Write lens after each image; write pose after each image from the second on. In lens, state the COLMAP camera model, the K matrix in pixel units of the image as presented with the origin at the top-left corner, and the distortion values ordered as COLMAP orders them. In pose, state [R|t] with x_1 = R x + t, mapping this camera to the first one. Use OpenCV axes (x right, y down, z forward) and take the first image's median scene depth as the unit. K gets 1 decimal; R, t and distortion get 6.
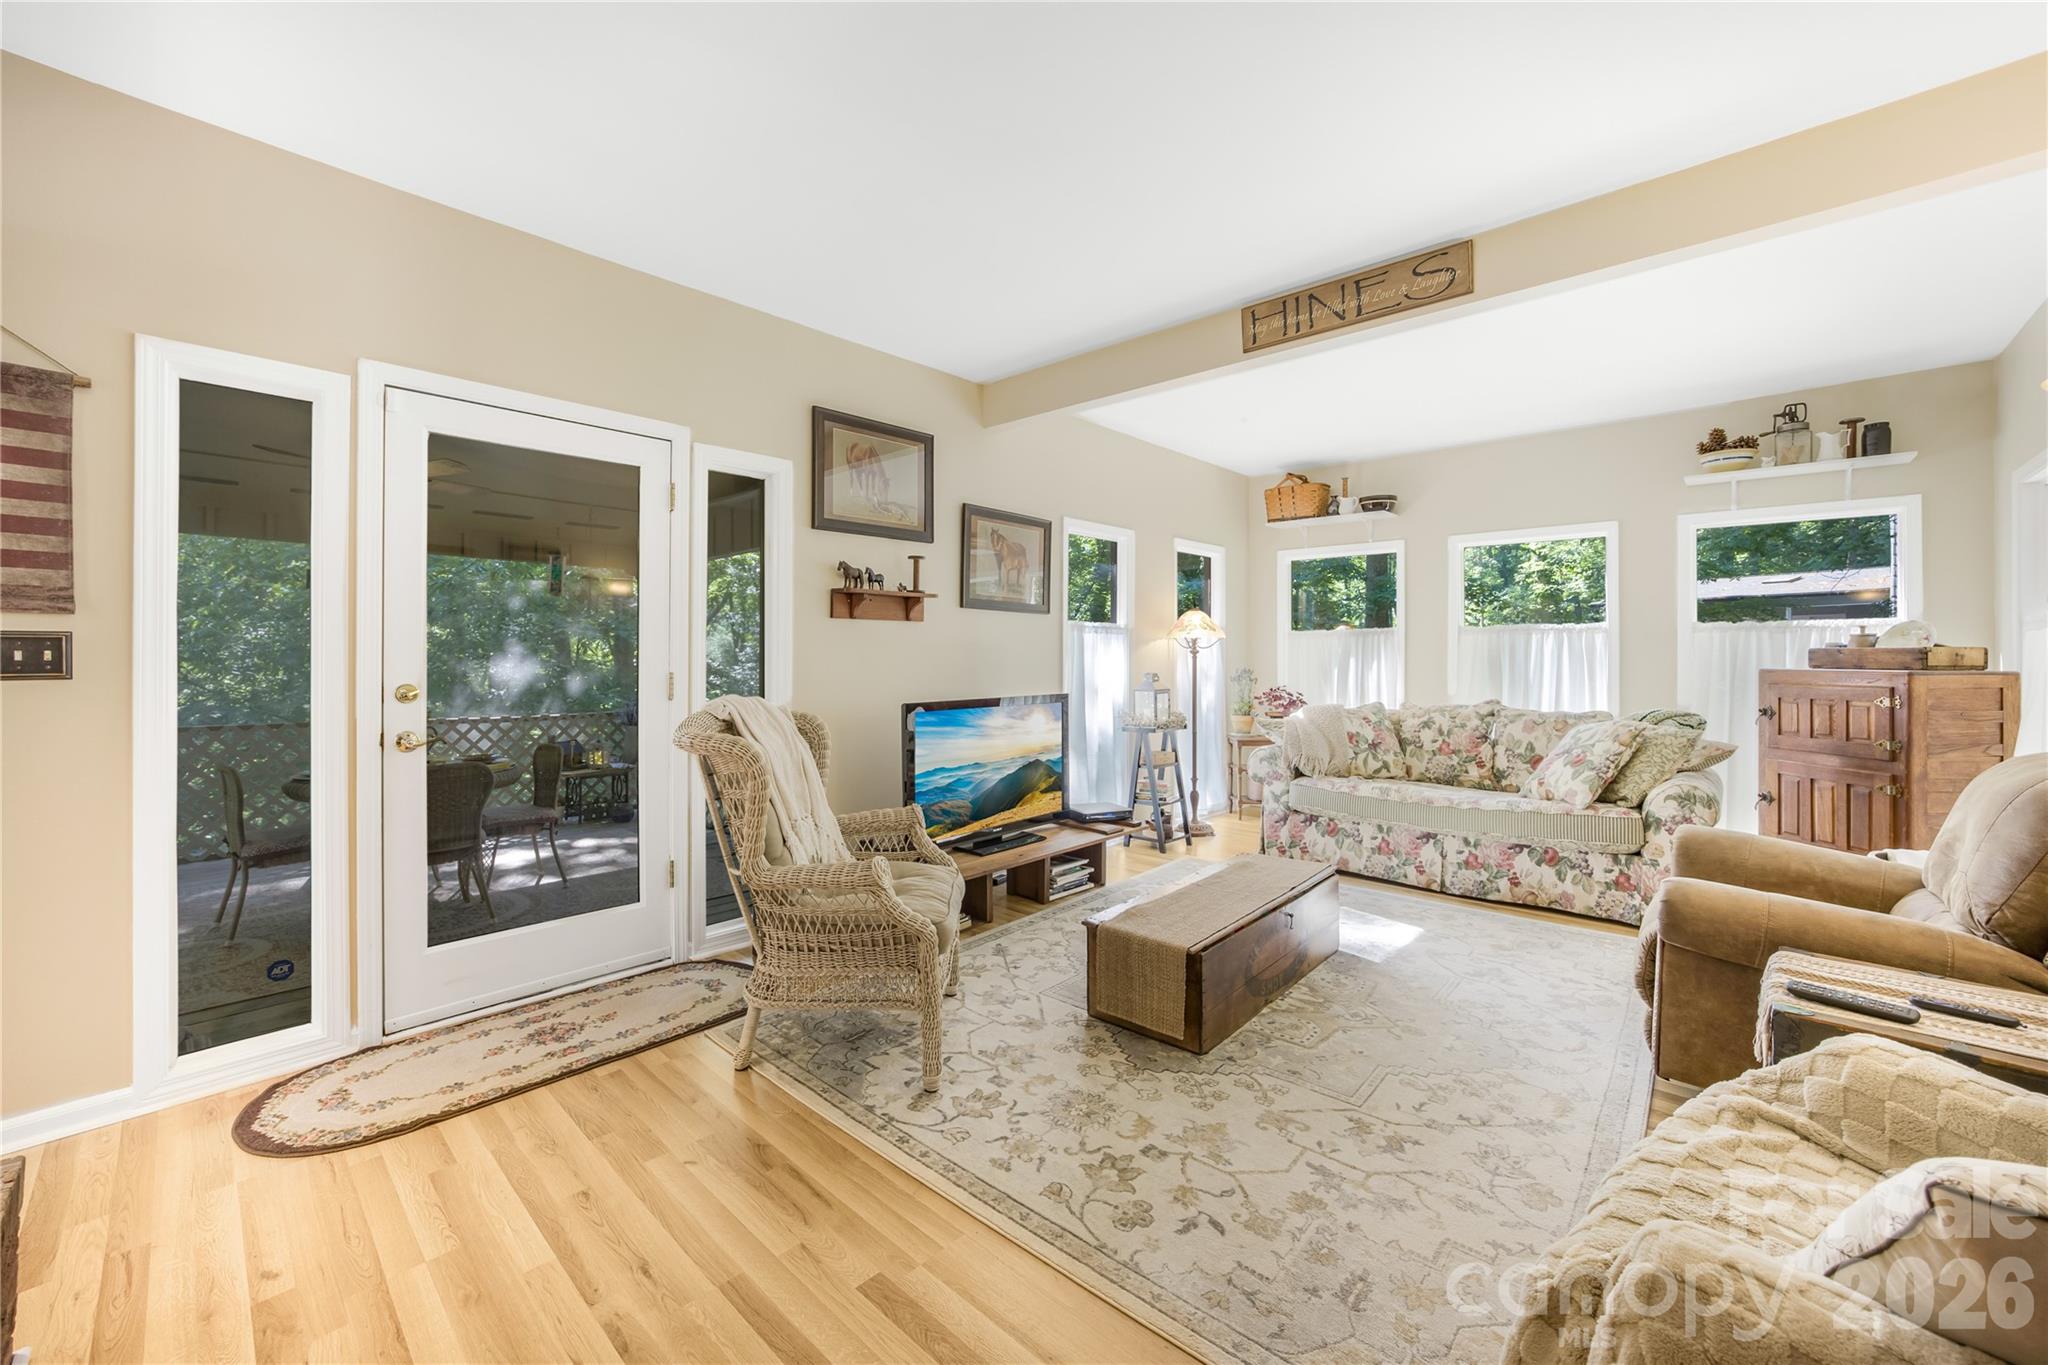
lens RADIAL K [[815.9, 0, 1026.7], [0, 815.9, 673.1], [0, 0, 1]] dist [-0.043893, 0.013534]
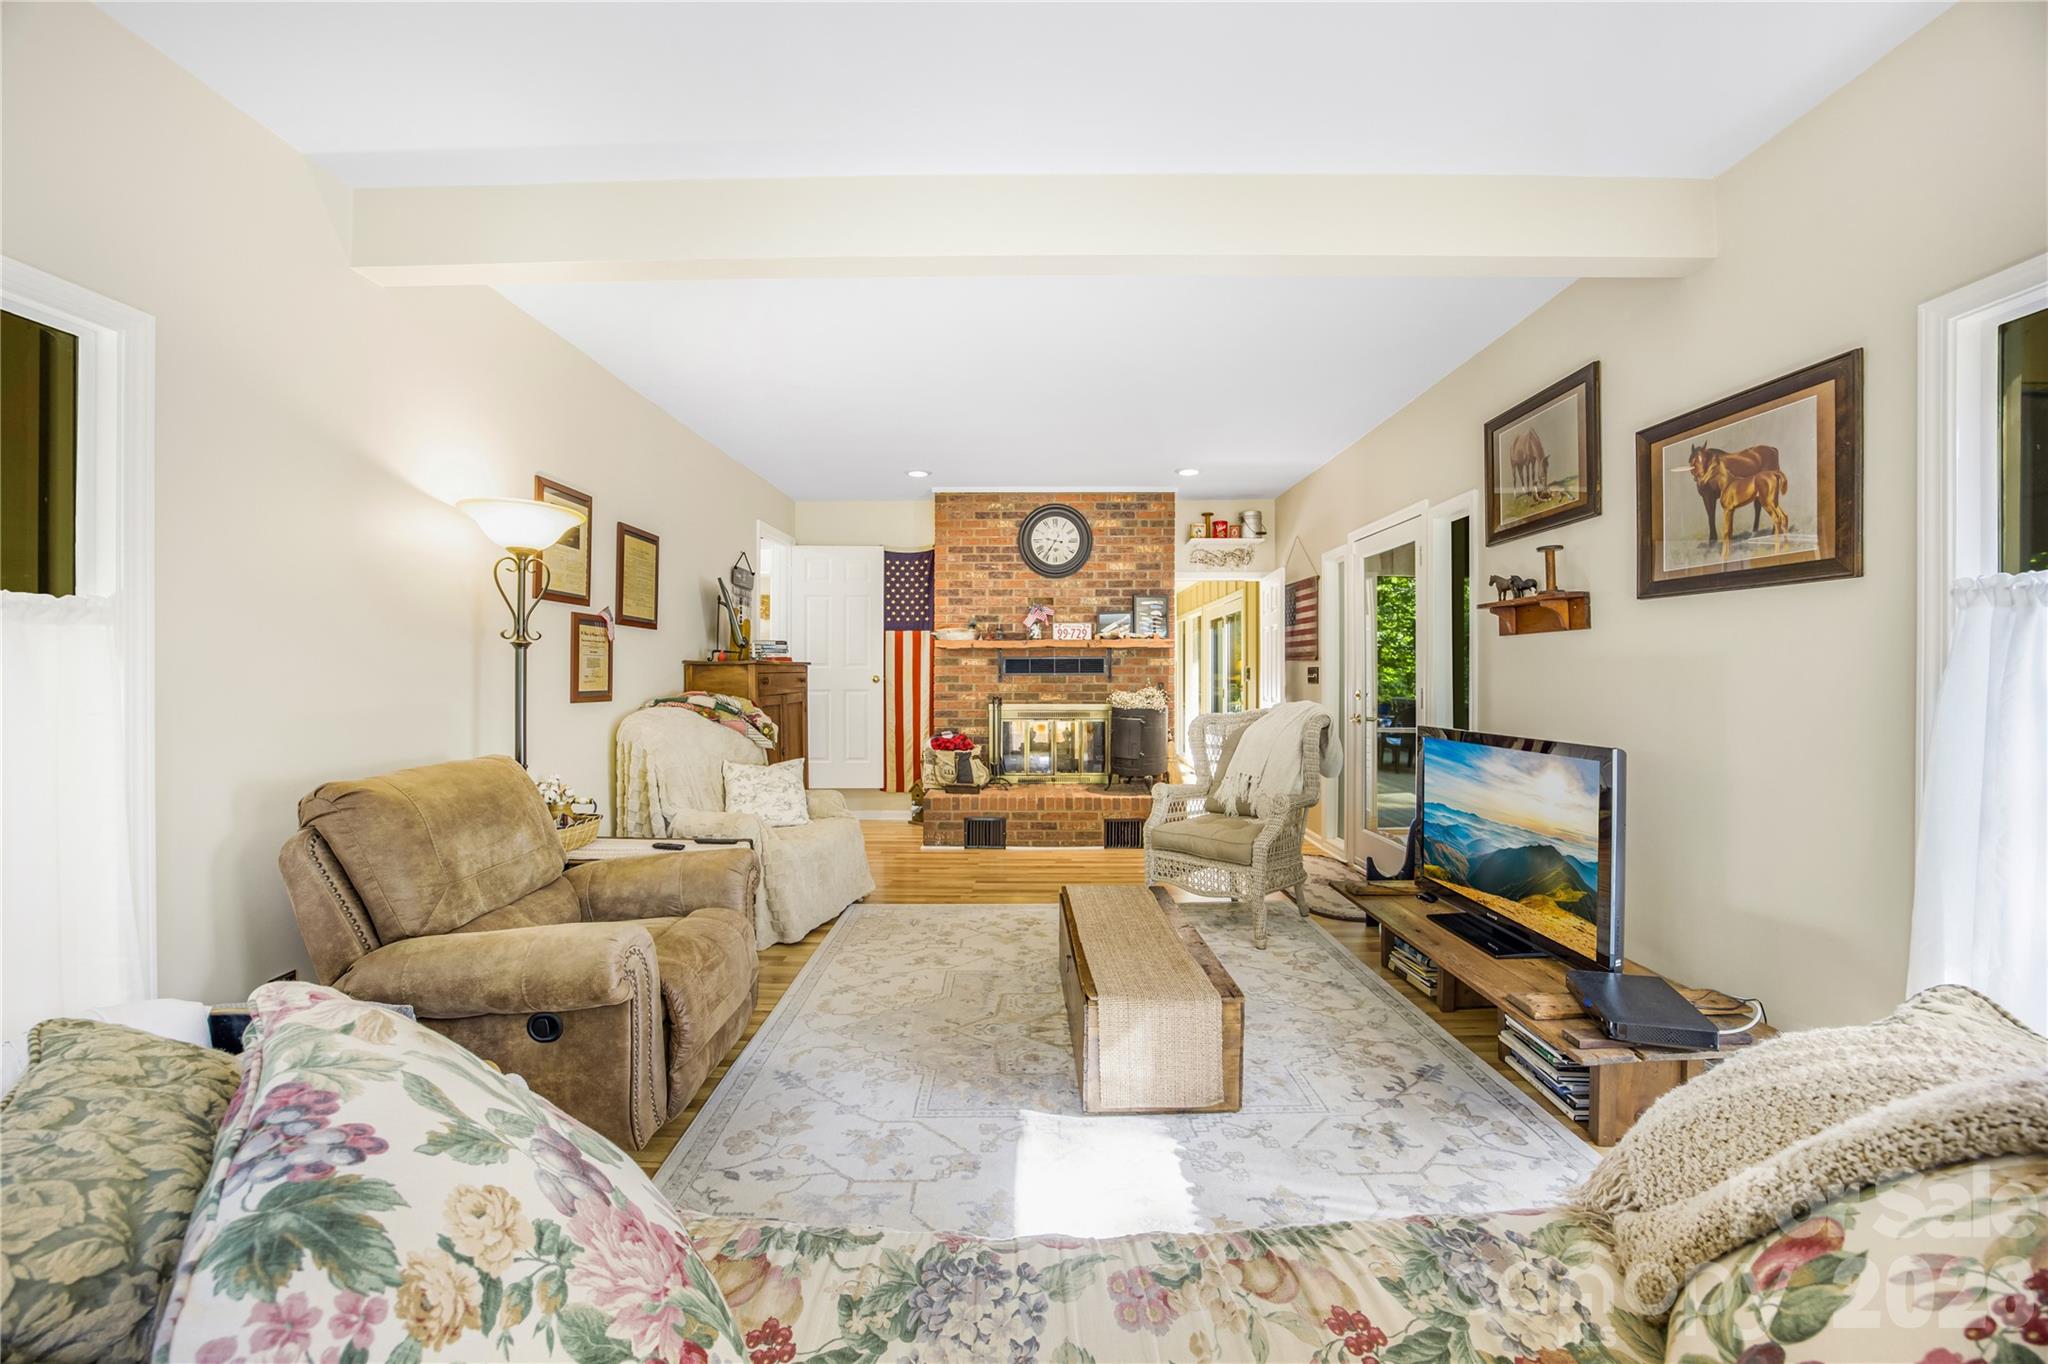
lens RADIAL K [[815.9, 0, 1026.7], [0, 815.9, 672.6], [0, 0, 1]] dist [-0.043893, 0.013534]
pose [[-0.742983, 0.002841, -0.669304, 0.708408], [-0.010773, 0.999811, 0.016203, -0.029622], [0.669223, 0.019249, -0.742812, 1.185185]]
